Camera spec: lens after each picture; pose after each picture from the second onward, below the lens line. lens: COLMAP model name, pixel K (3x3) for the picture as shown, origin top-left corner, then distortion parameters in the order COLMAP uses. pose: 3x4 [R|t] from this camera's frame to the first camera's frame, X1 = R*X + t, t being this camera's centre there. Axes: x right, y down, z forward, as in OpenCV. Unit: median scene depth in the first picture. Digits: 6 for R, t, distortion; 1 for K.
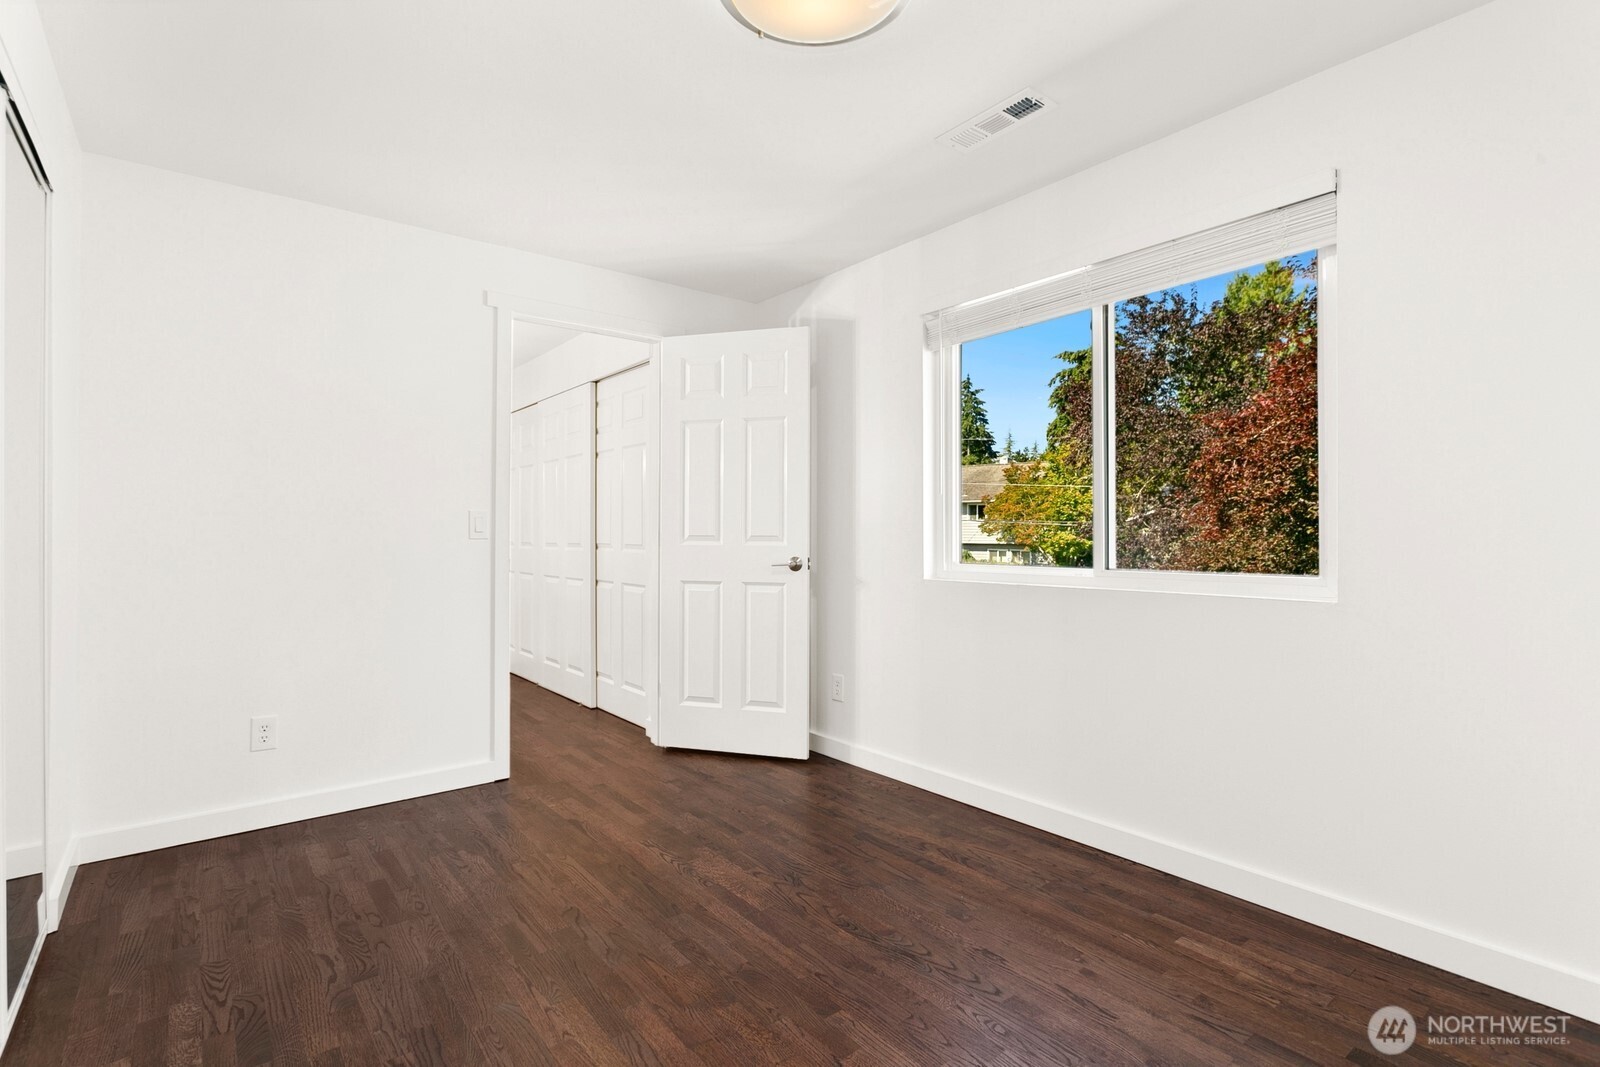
lens RADIAL K [[757.1, 0, 799.5], [0, 757.1, 527.9], [0, 0, 1]] dist [0.000307, 0.000189]
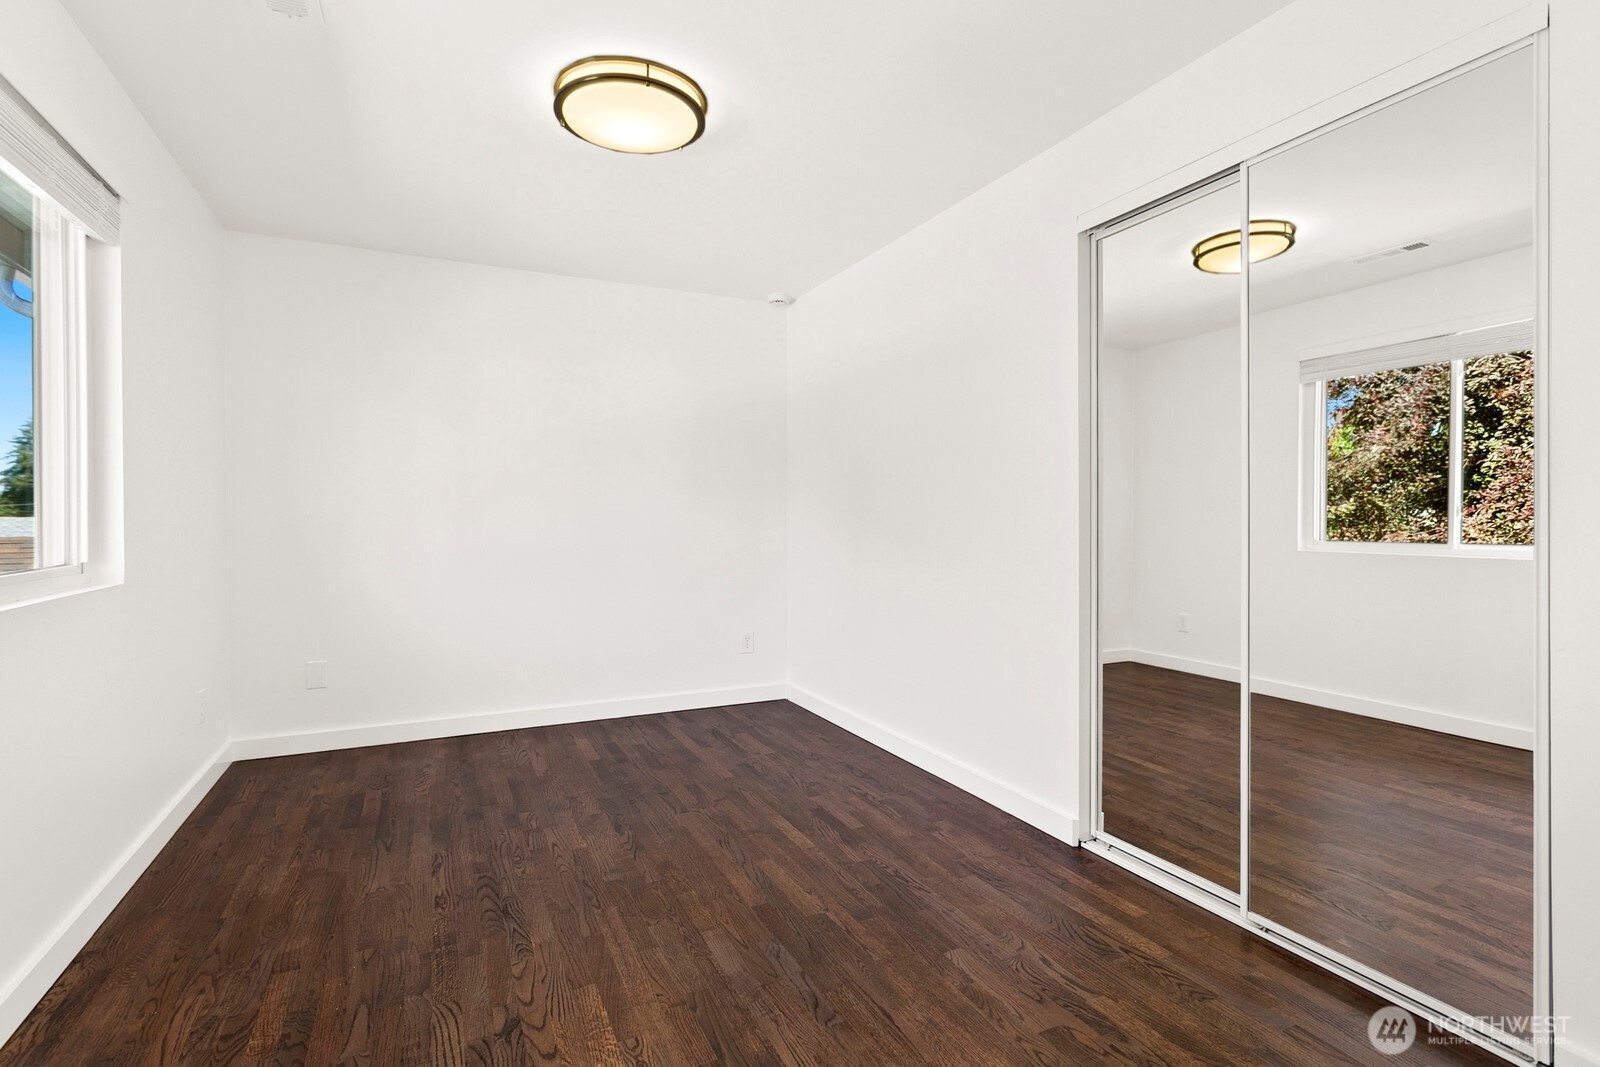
lens RADIAL K [[757.1, 0, 799.9], [0, 757.1, 529.3], [0, 0, 1]] dist [0.000307, 0.000189]
pose [[-0.976223, 0.002328, 0.216758, -0.479261], [0.004542, 0.999943, 0.009714, 0.014369], [-0.216723, 0.010467, -0.976177, 1.886692]]
